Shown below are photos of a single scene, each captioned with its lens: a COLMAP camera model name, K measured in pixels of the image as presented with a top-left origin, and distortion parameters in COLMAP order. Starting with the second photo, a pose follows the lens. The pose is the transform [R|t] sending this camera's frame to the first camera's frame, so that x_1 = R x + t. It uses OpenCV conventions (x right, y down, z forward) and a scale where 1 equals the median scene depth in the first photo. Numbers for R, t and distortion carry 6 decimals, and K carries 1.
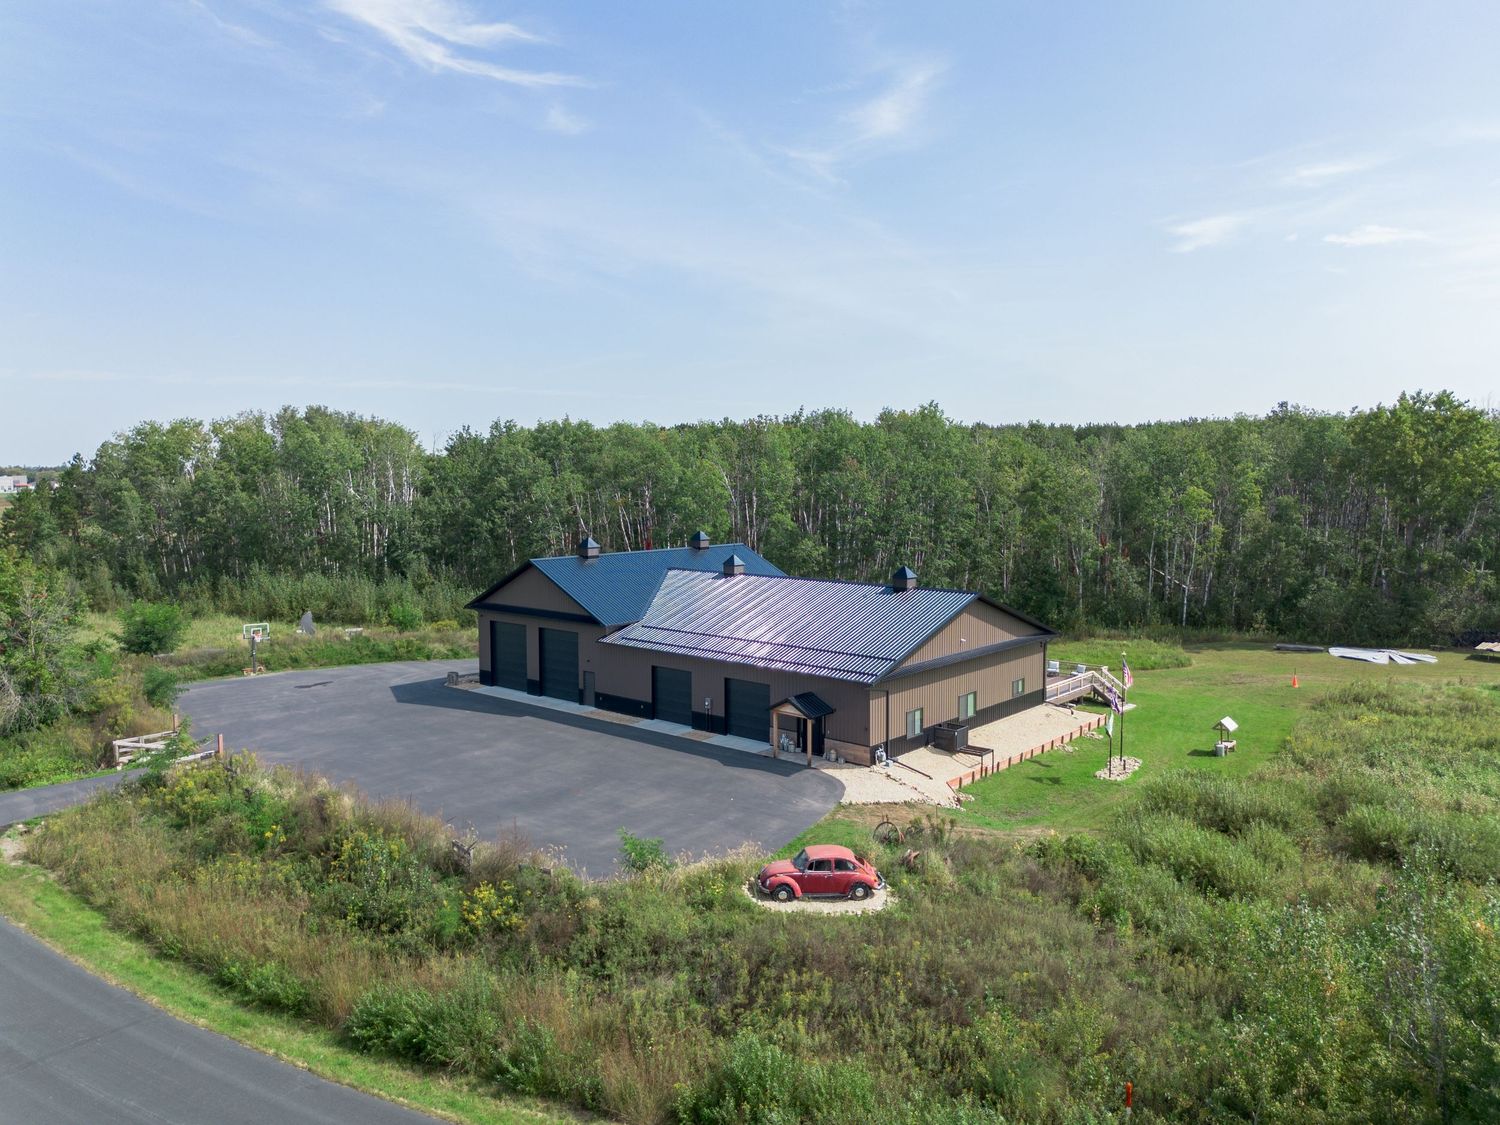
lens RADIAL K [[1072.0, 0, 750.0], [0, 1072.0, 562.5], [0, 0, 1]] dist [0.037791, -0.007416]
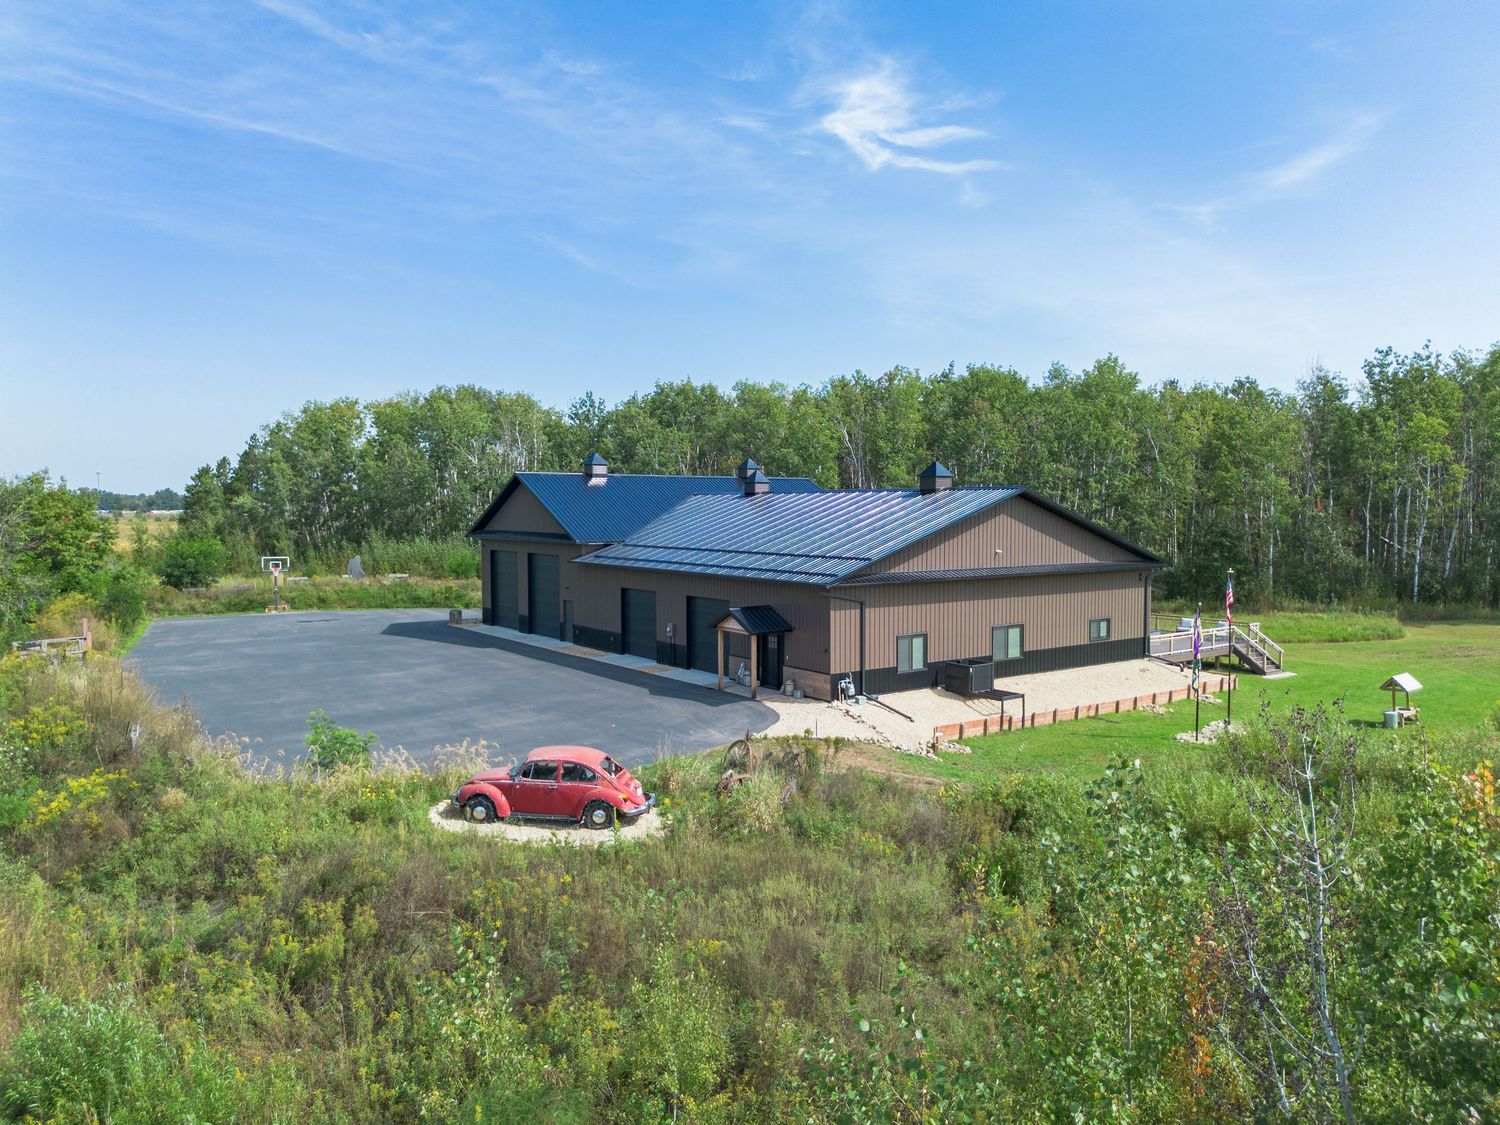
lens RADIAL K [[1072.0, 0, 750.0], [0, 1072.0, 562.5], [0, 0, 1]] dist [0.037791, -0.007416]
pose [[0.973514, 0.013422, -0.228234, 0.191440], [-0.020866, 0.999325, -0.030234, 0.101257], [0.227674, 0.034195, 0.973137, 0.233205]]
